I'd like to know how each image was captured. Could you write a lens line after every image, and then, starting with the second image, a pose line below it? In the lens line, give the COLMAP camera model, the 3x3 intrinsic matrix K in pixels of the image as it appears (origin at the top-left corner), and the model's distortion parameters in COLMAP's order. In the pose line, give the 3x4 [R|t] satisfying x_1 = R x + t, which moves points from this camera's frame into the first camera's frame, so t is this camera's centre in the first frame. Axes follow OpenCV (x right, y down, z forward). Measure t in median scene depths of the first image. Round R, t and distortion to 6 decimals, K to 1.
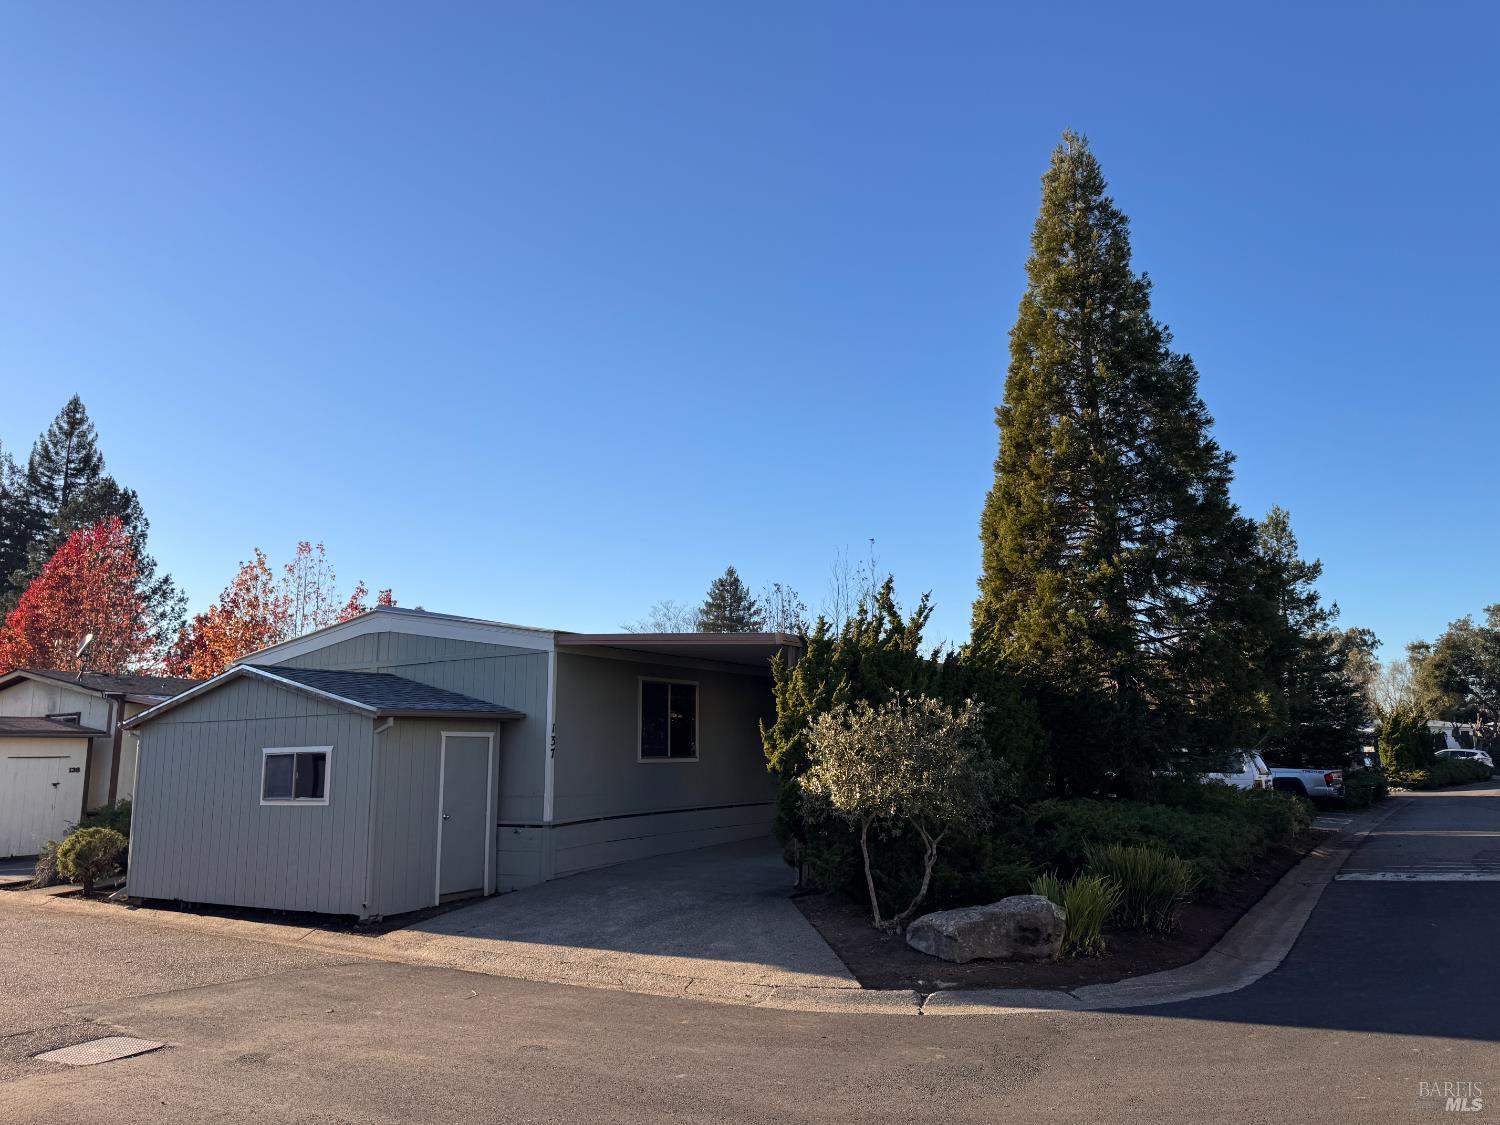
lens RADIAL K [[1087.0, 0, 750.0], [0, 1087.0, 562.5], [0, 0, 1]] dist [0.042050, -0.003308]
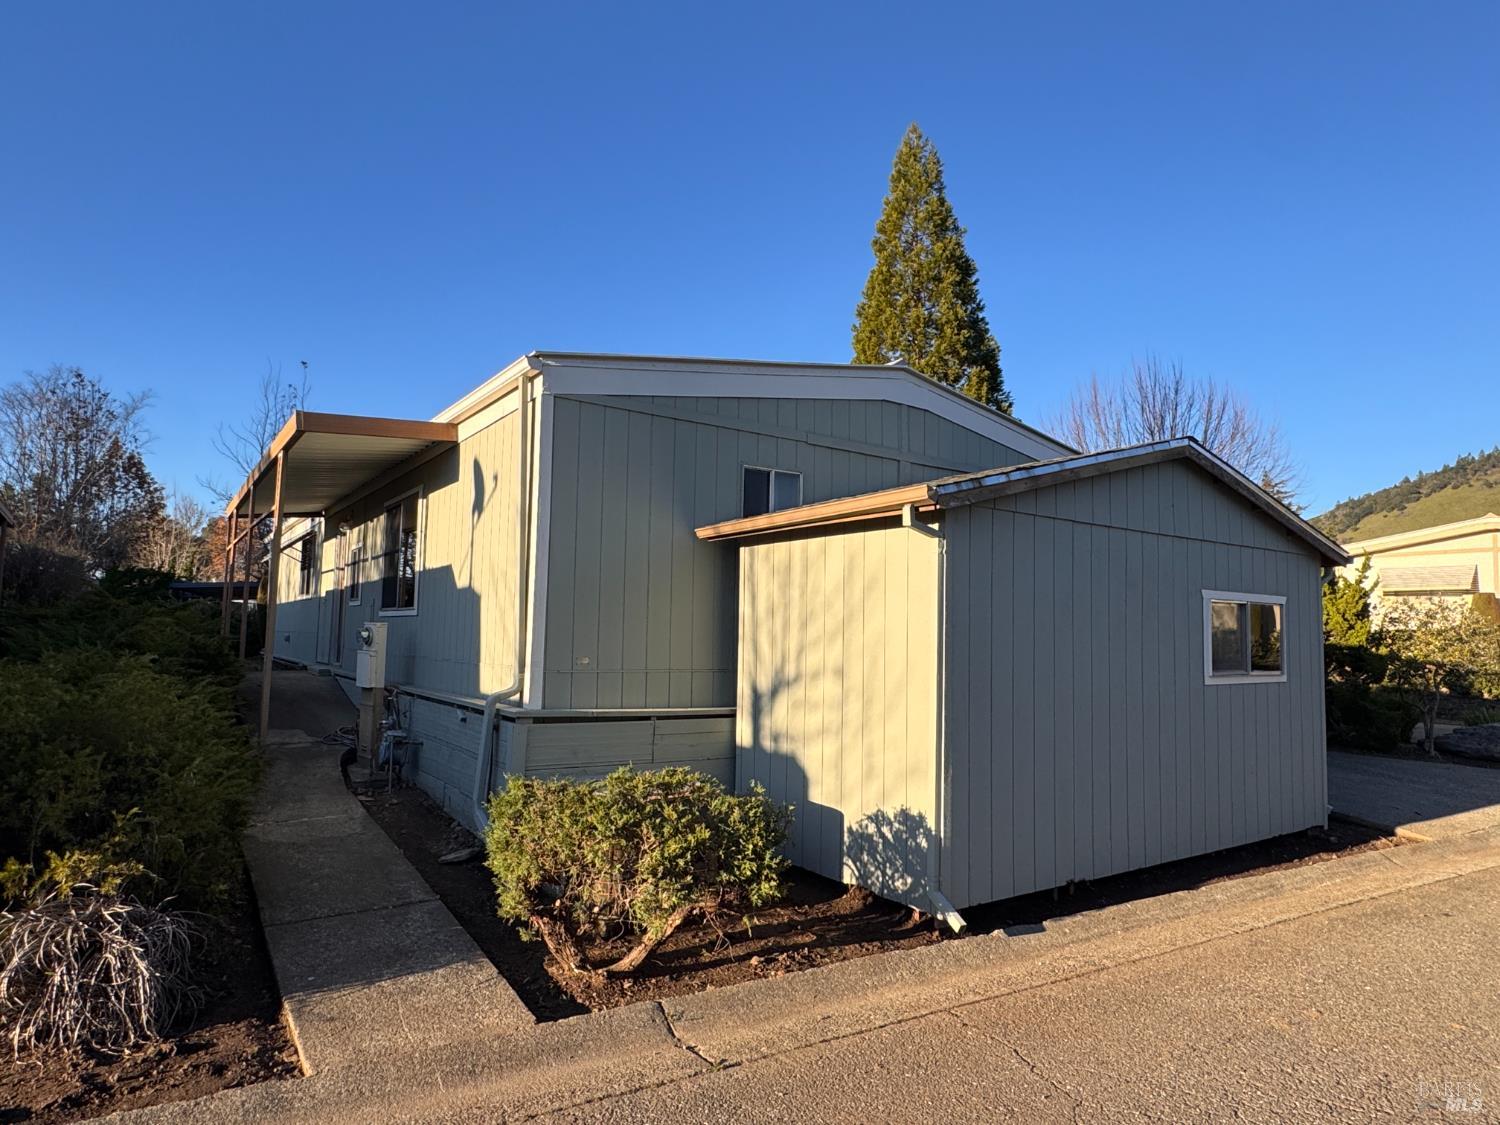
lens RADIAL K [[900.5, 0, 750.0], [0, 900.5, 562.5], [0, 0, 1]] dist [0.006058, -0.000402]
pose [[0.384494, 0.094152, 0.918314, -0.986564], [-0.185060, 0.982452, -0.023244, 0.212087], [-0.904388, -0.161006, 0.395170, 1.036733]]
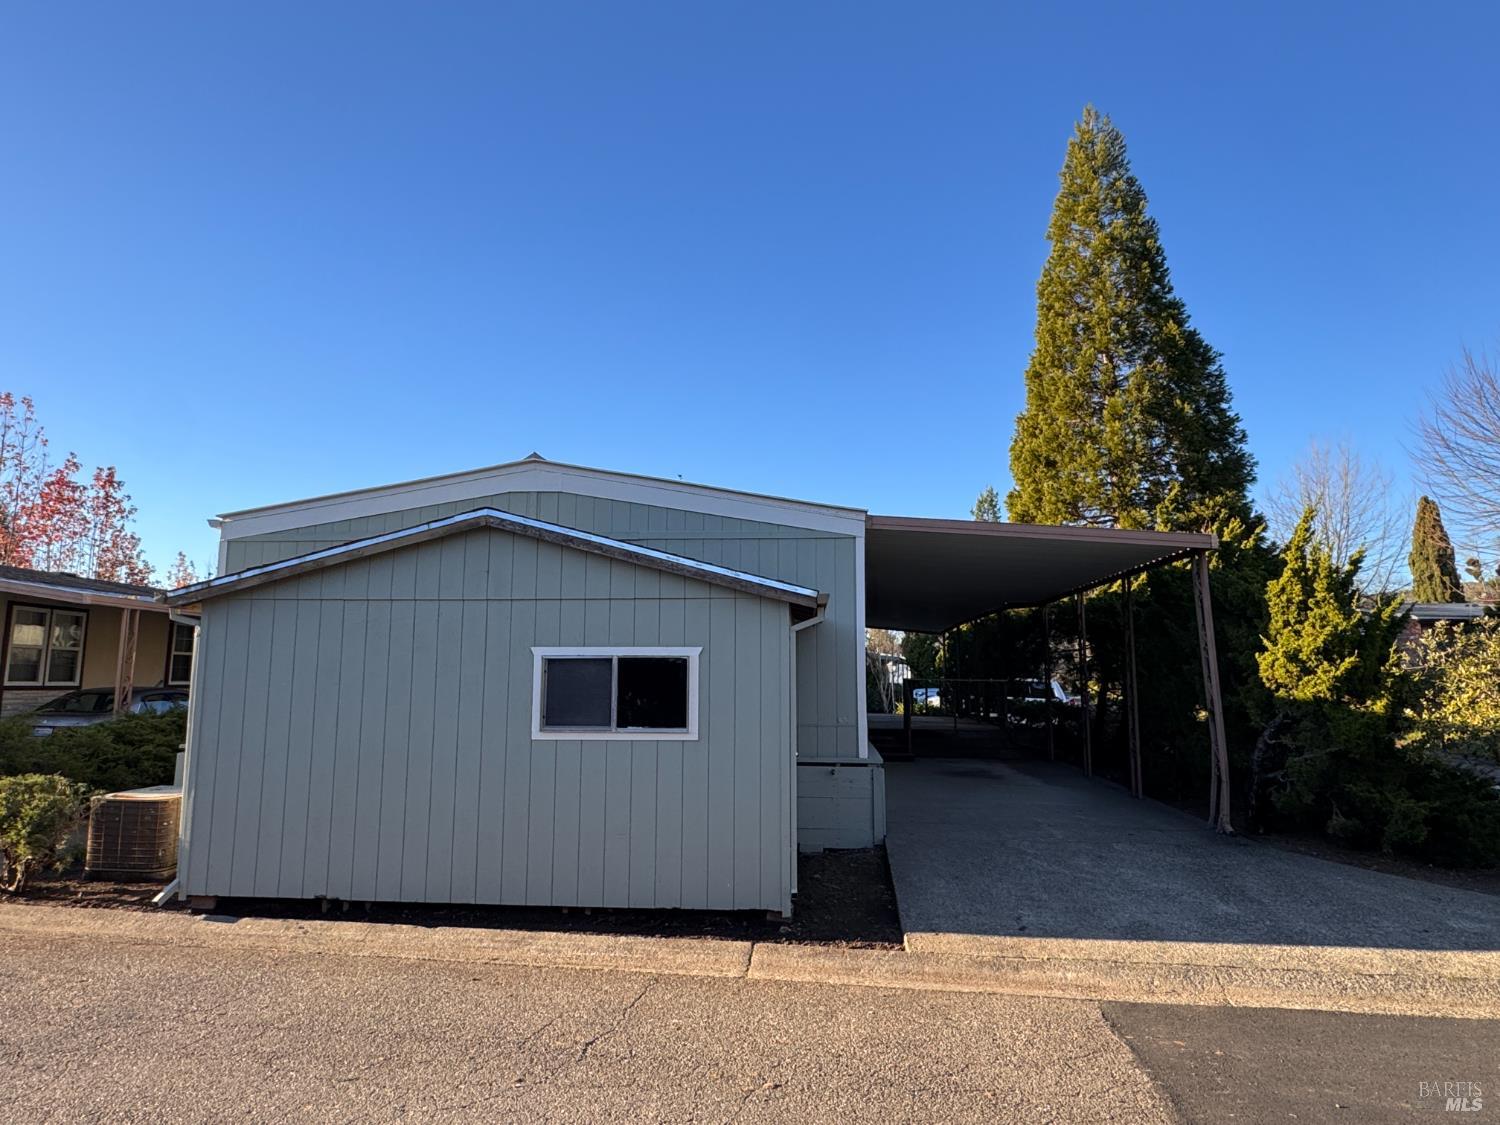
lens RADIAL K [[900.5, 0, 750.0], [0, 900.5, 562.5], [0, 0, 1]] dist [0.006058, -0.000402]
pose [[0.890473, 0.075857, 0.448668, -0.567436], [-0.094729, 0.995308, 0.019730, 0.101152], [-0.445066, -0.060071, 0.893481, 0.501903]]
